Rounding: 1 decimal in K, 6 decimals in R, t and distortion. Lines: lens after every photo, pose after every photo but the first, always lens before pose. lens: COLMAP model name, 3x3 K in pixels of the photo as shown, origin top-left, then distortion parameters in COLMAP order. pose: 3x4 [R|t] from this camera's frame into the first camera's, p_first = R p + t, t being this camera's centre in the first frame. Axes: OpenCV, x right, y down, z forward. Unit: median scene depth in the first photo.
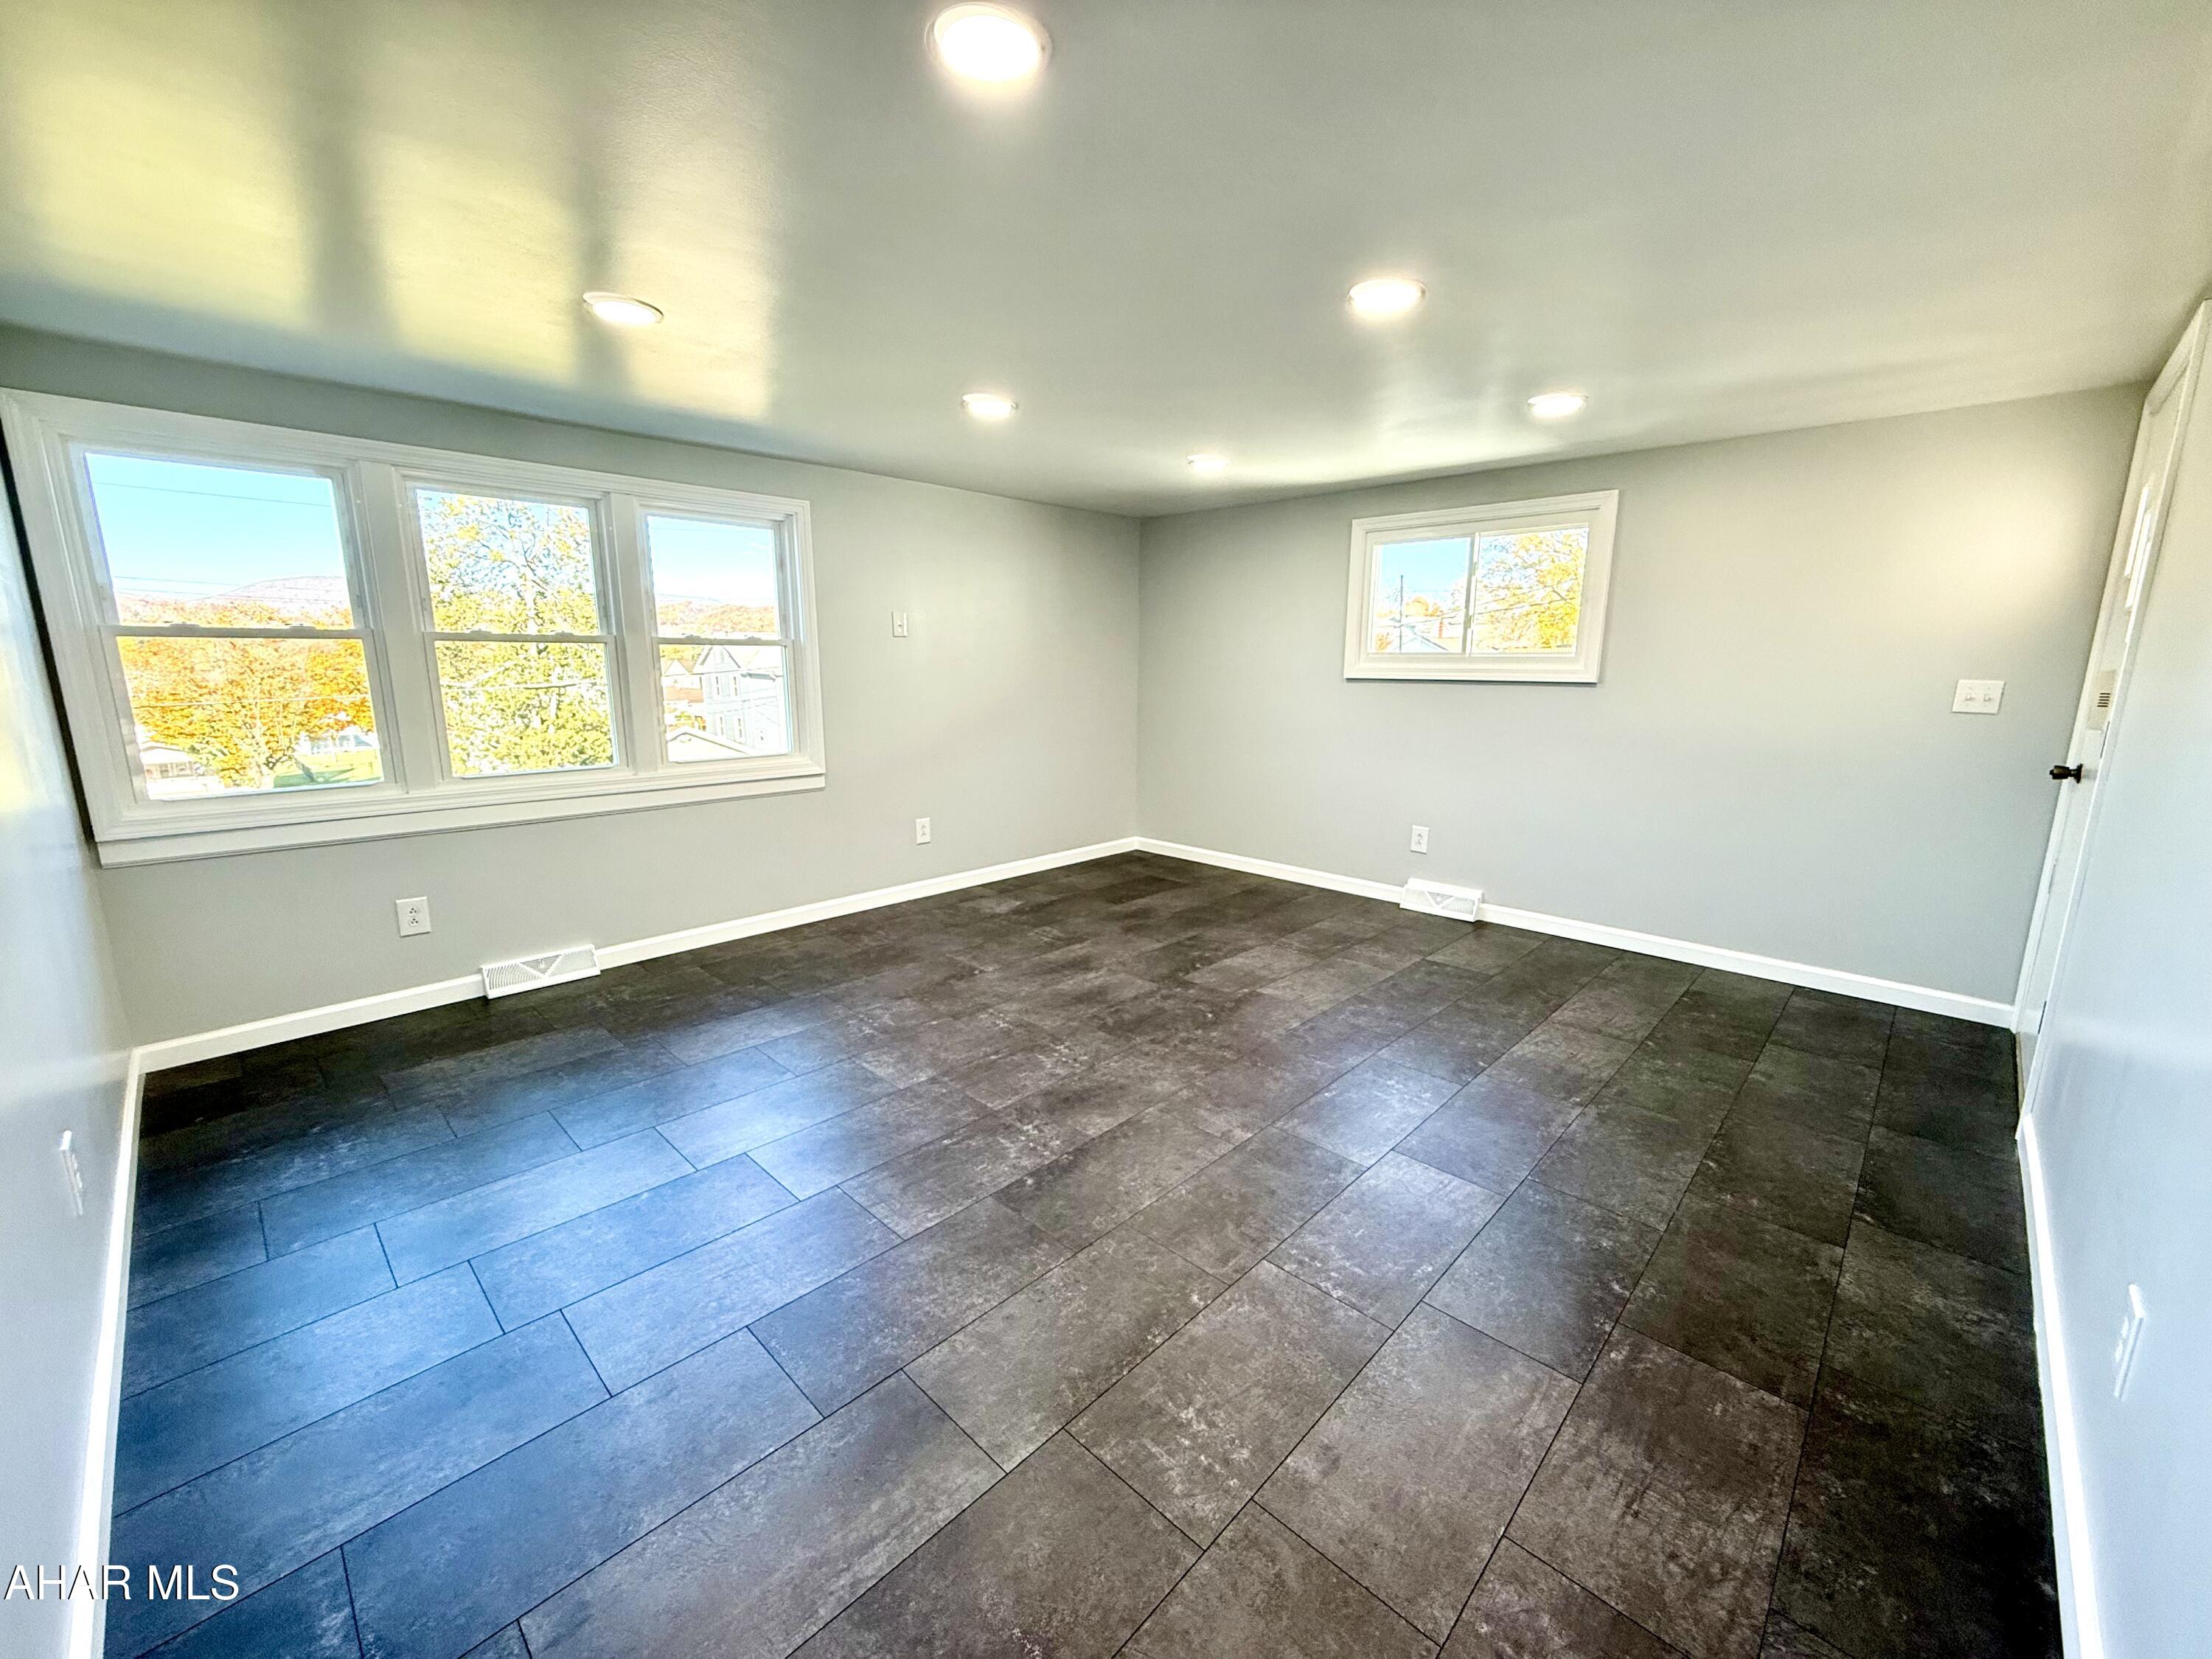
lens RADIAL K [[882.5, 0, 1106.0], [0, 882.5, 829.5], [0, 0, 1]] dist [-0.000530, -0.000080]
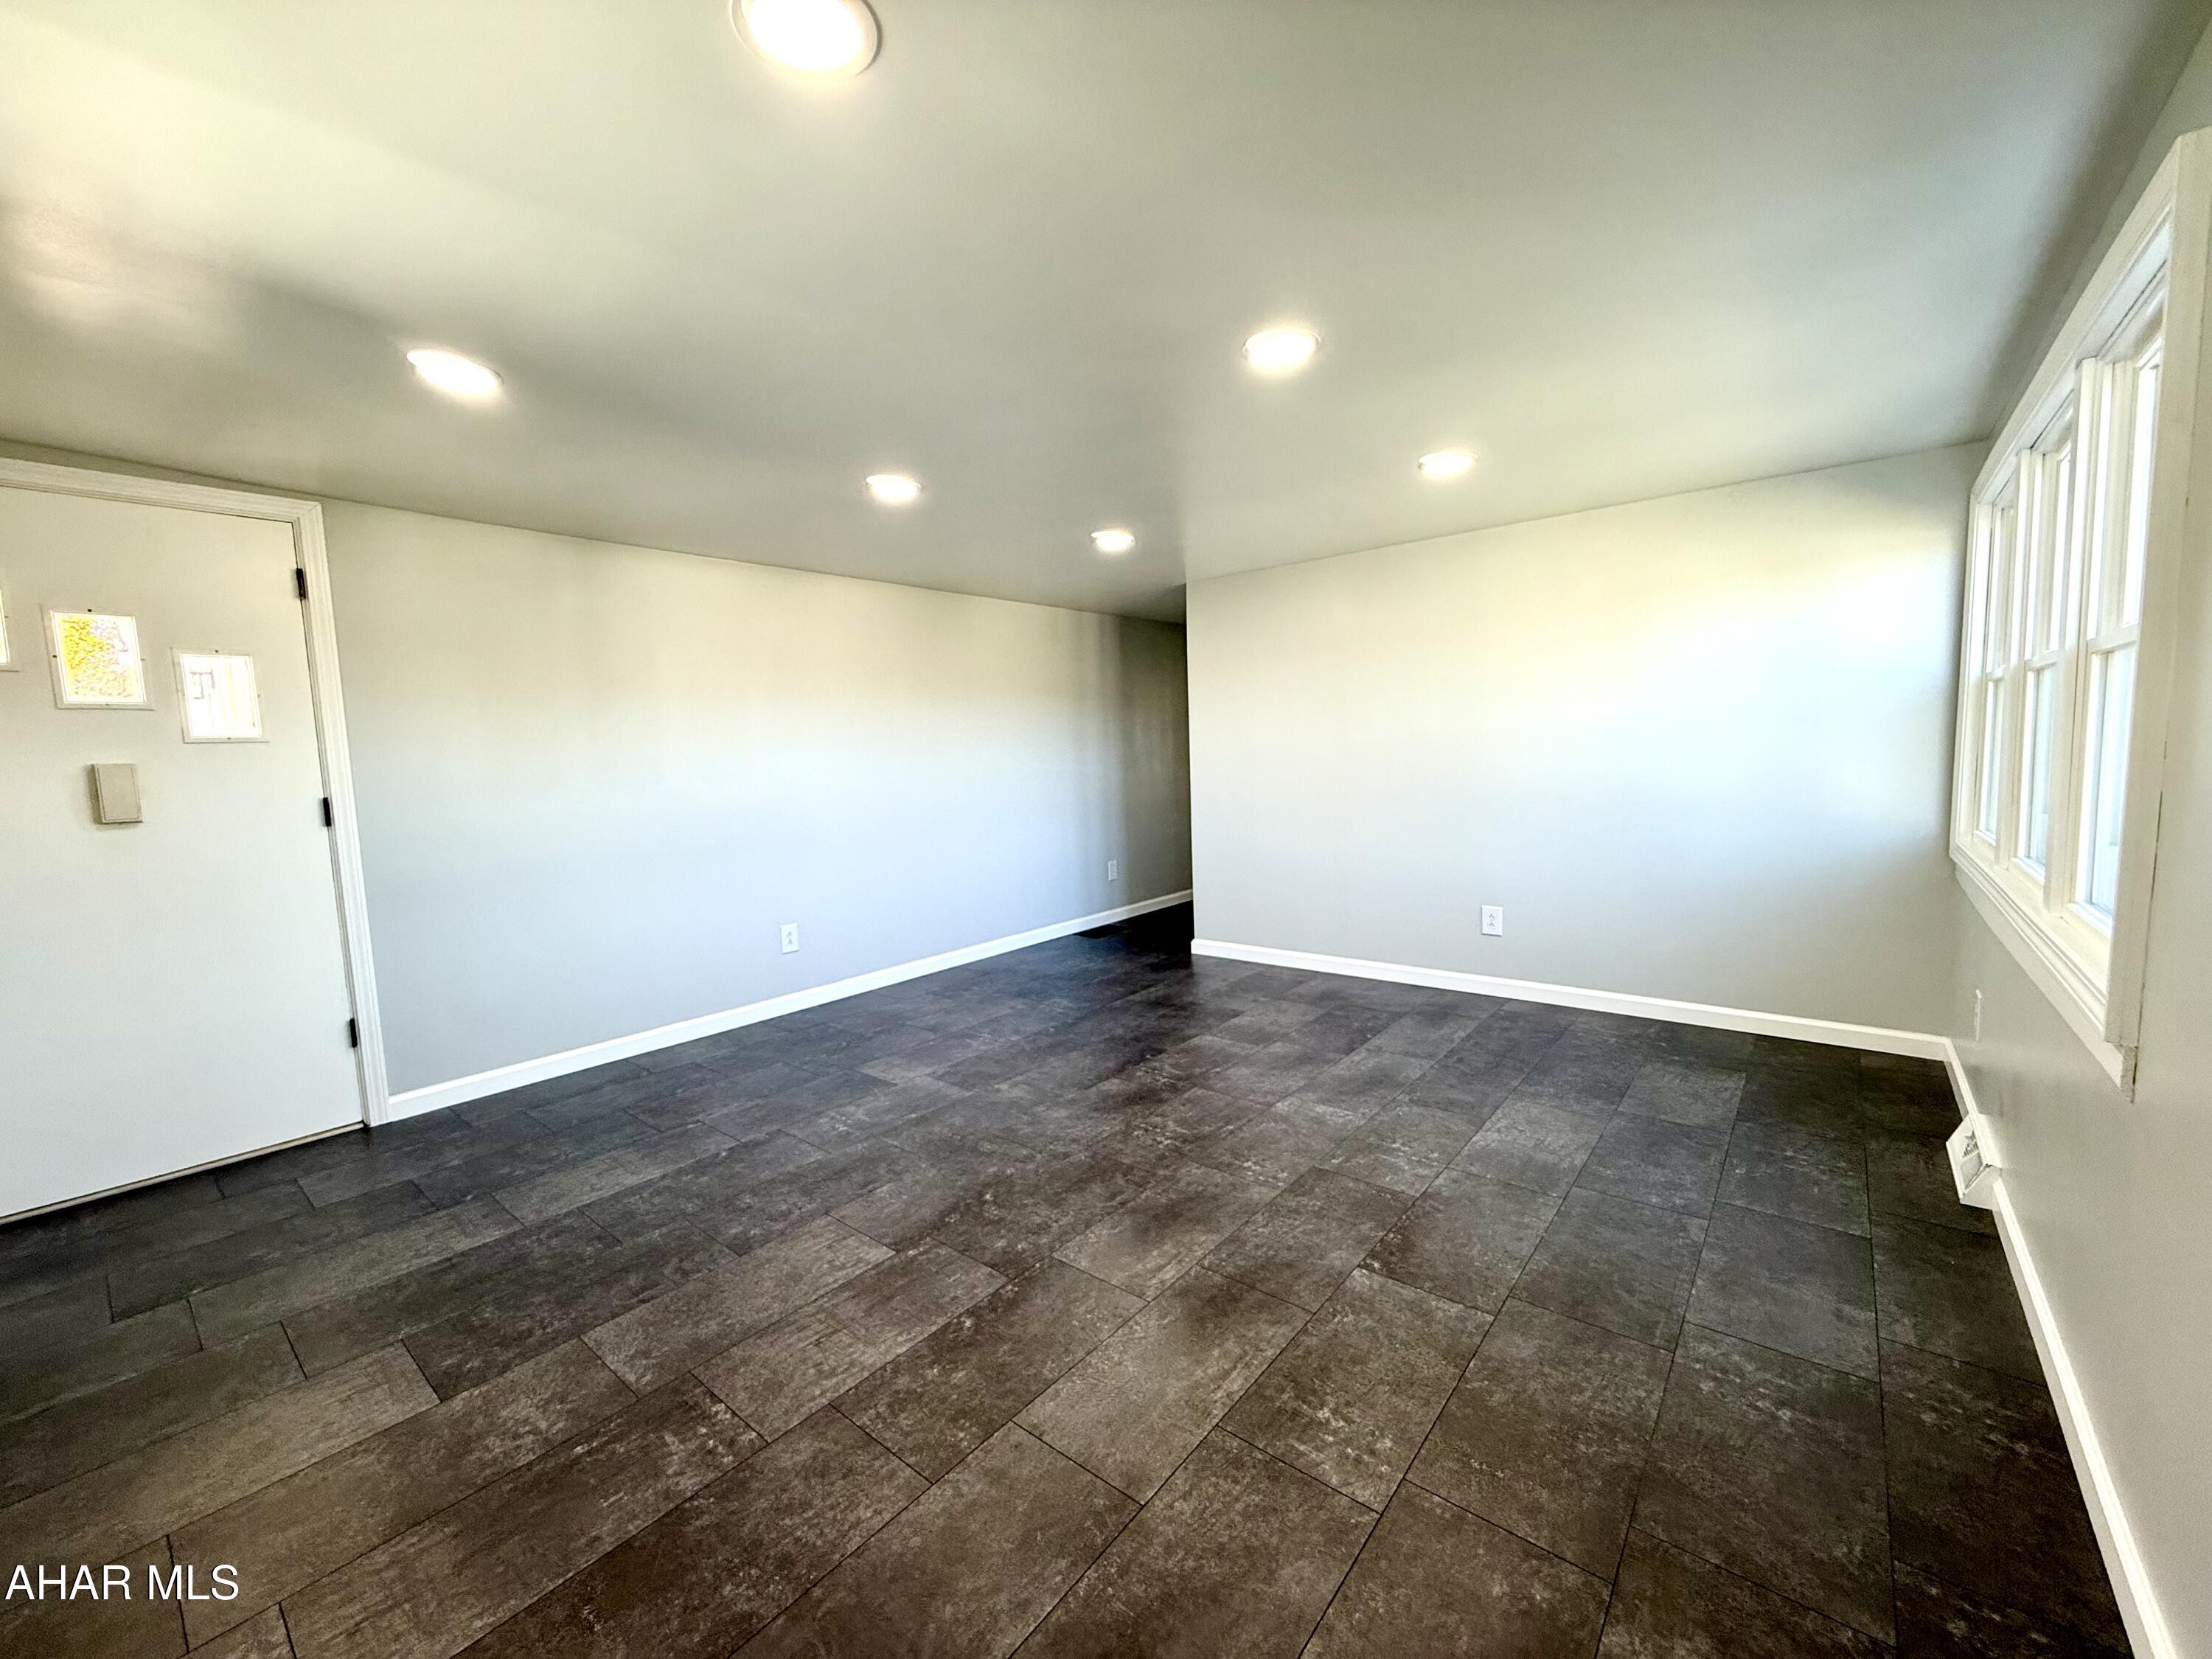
lens RADIAL K [[882.5, 0, 1106.0], [0, 882.5, 829.5], [0, 0, 1]] dist [-0.000530, -0.000080]
pose [[-0.996709, 0.034573, -0.073320, 0.061854], [0.012957, 0.960806, 0.276919, -0.292554], [0.080020, 0.275057, -0.958092, 1.629893]]
